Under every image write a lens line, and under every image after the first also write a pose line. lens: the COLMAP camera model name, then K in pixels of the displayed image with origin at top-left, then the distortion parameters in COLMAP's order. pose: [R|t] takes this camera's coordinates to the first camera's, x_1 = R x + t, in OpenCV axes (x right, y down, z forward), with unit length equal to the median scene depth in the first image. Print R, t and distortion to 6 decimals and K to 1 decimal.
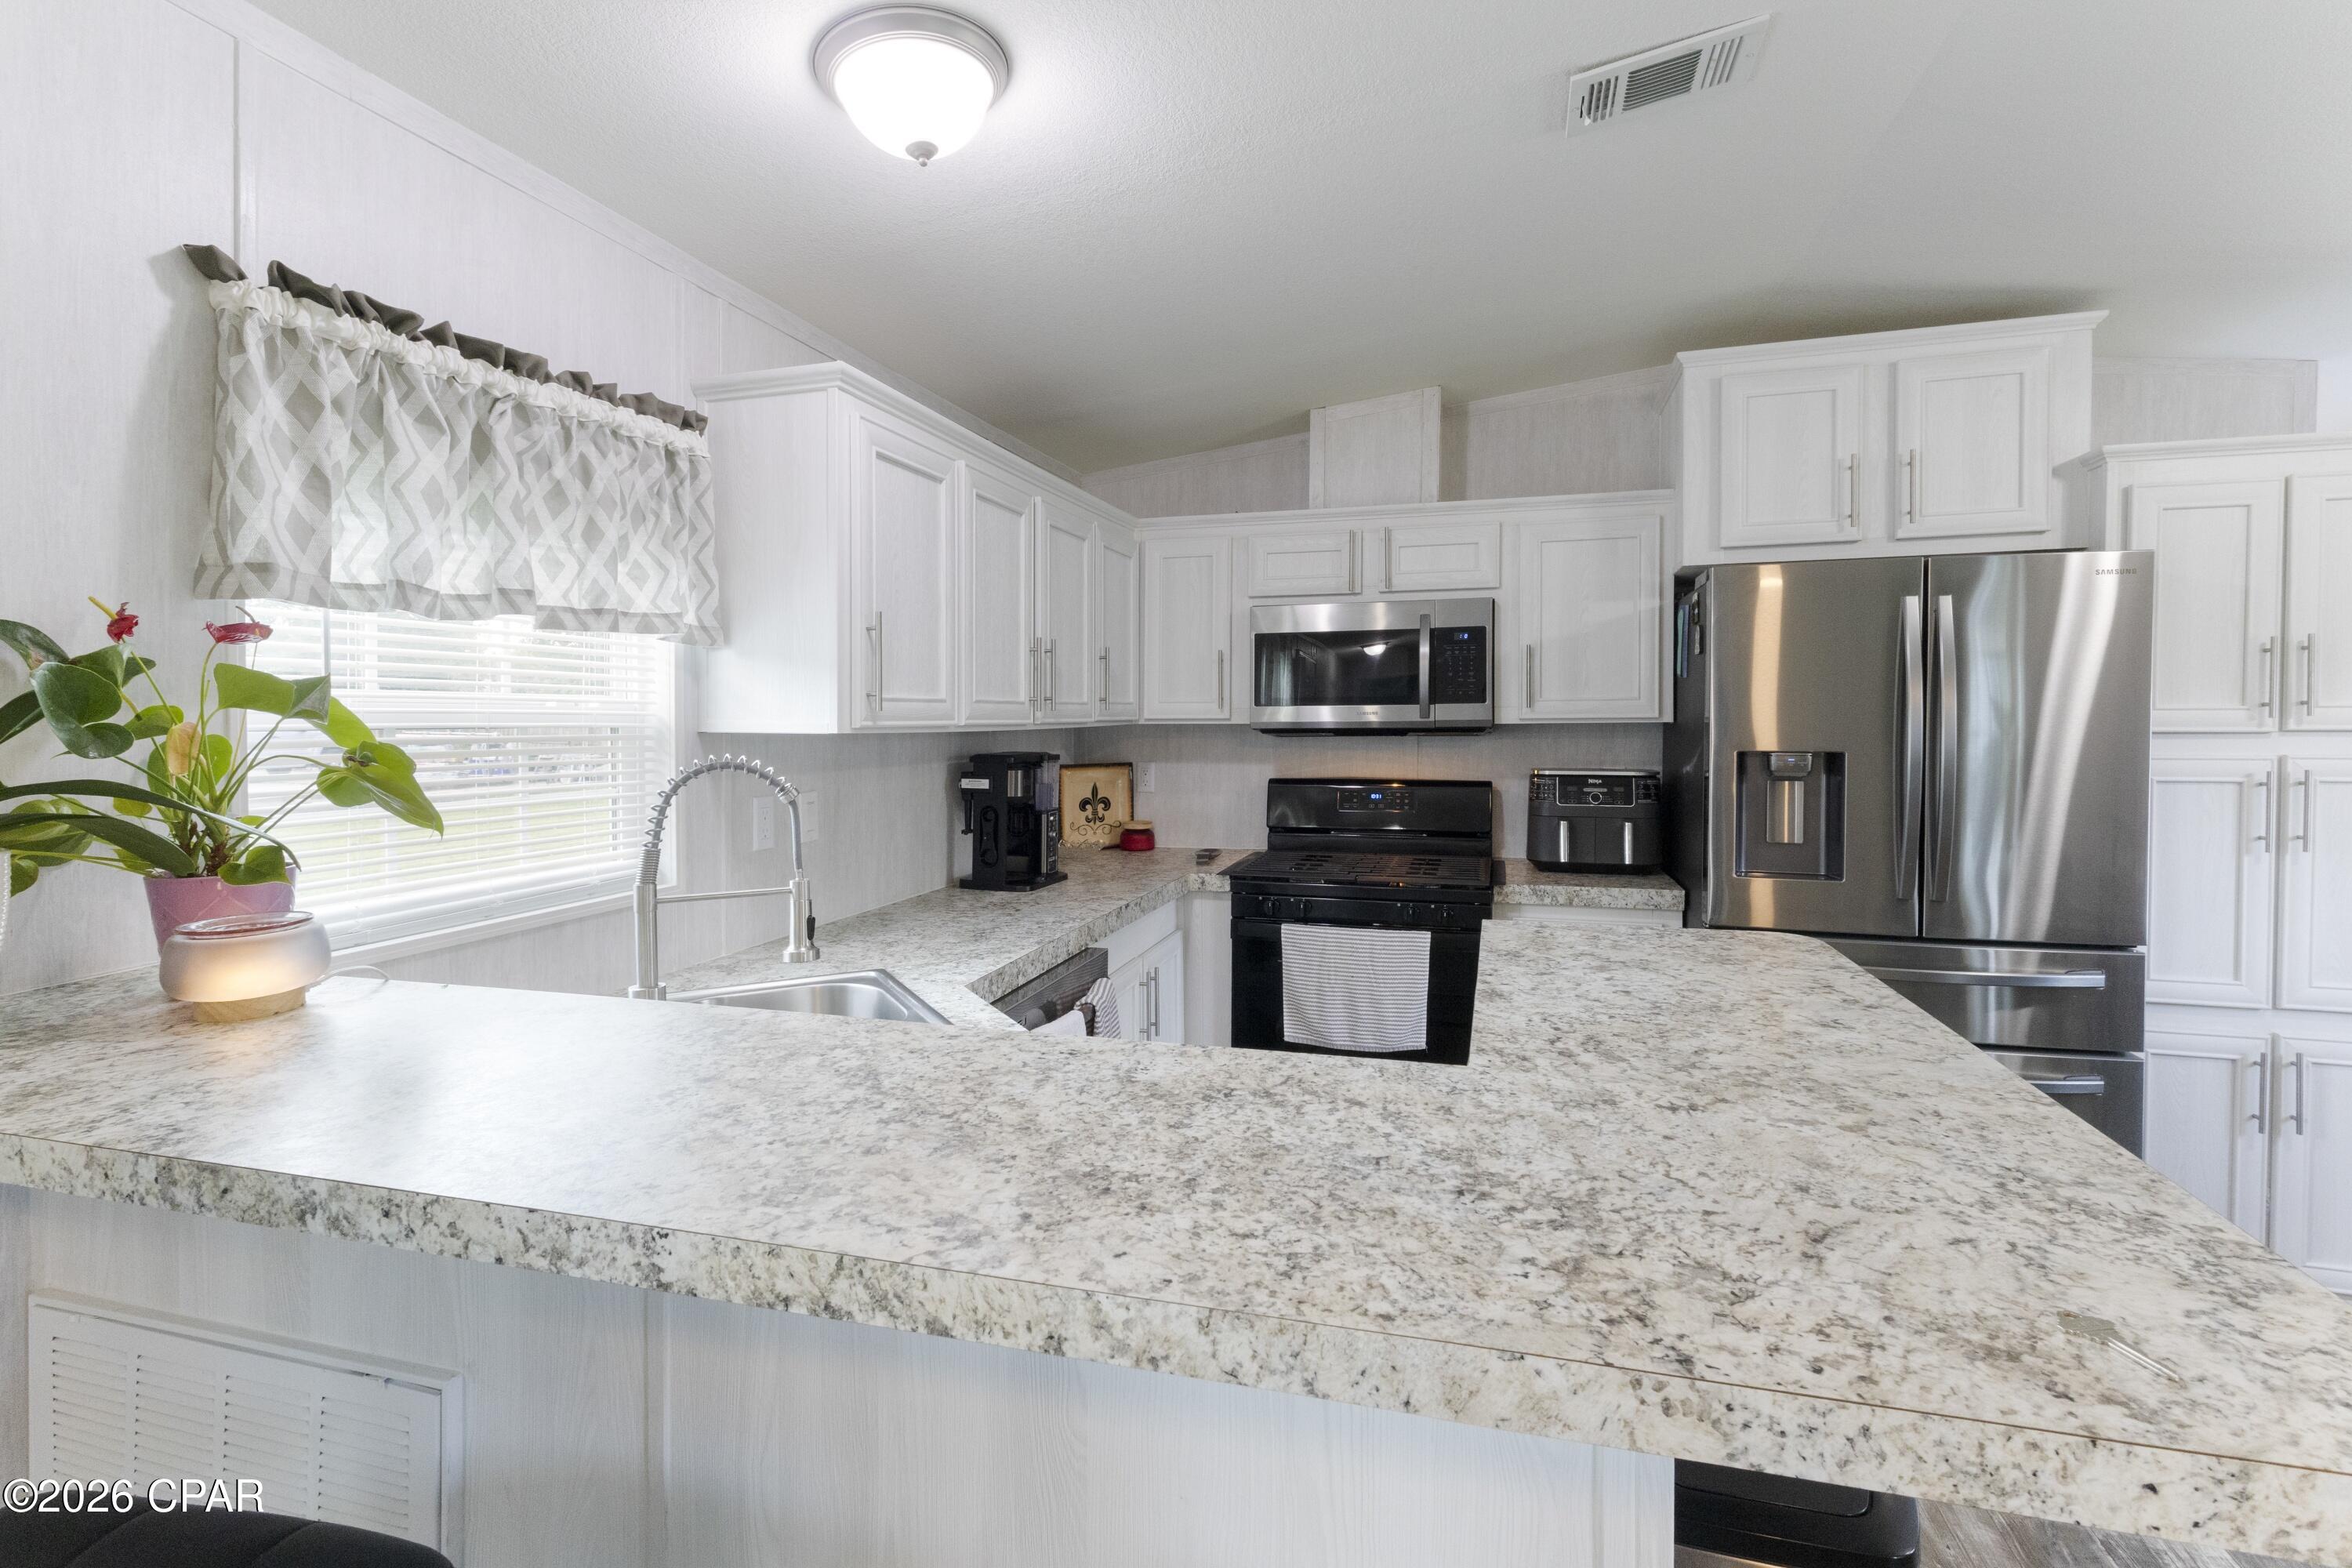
lens RADIAL K [[1094.7, 0, 1166.9], [0, 1094.7, 738.8], [0, 0, 1]] dist [0.003329, 0.000572]
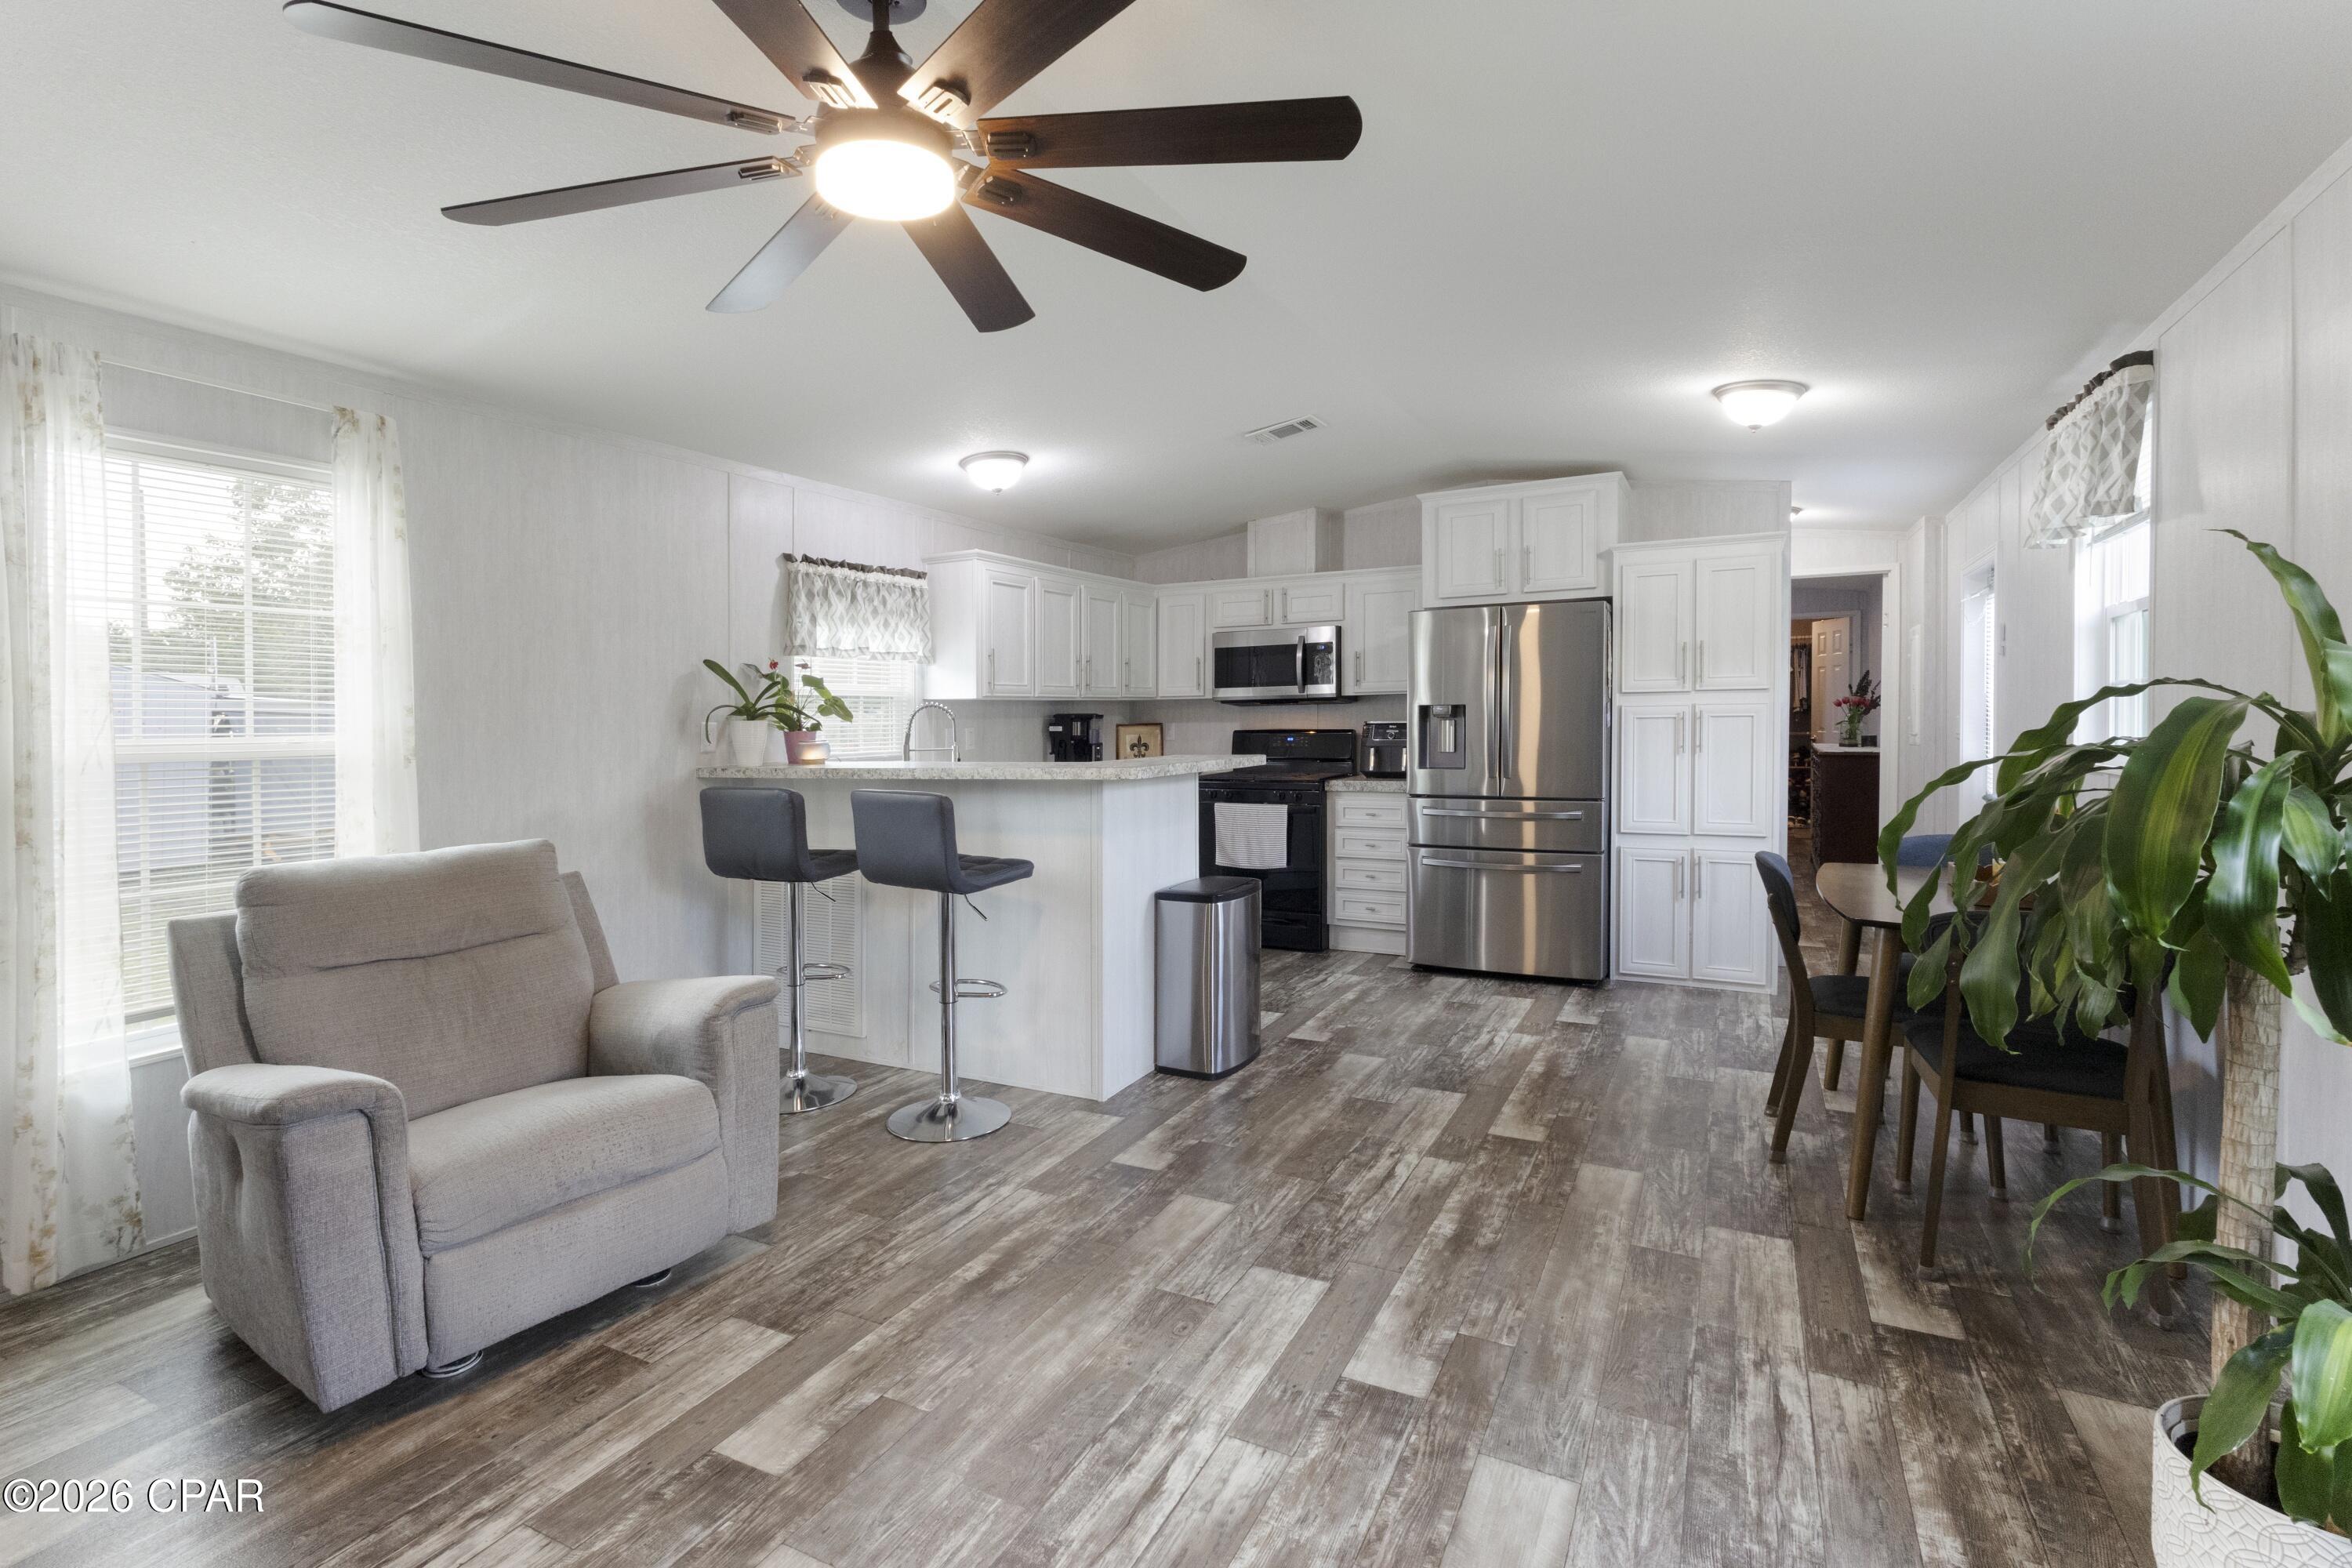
lens RADIAL K [[1094.7, 0, 1166.9], [0, 1094.7, 738.8], [0, 0, 1]] dist [0.003329, 0.000572]
pose [[0.982312, -0.006945, -0.187122, 0.465629], [0.007448, 0.999970, 0.001985, 0.067469], [0.187103, -0.003344, 0.982335, -1.079653]]
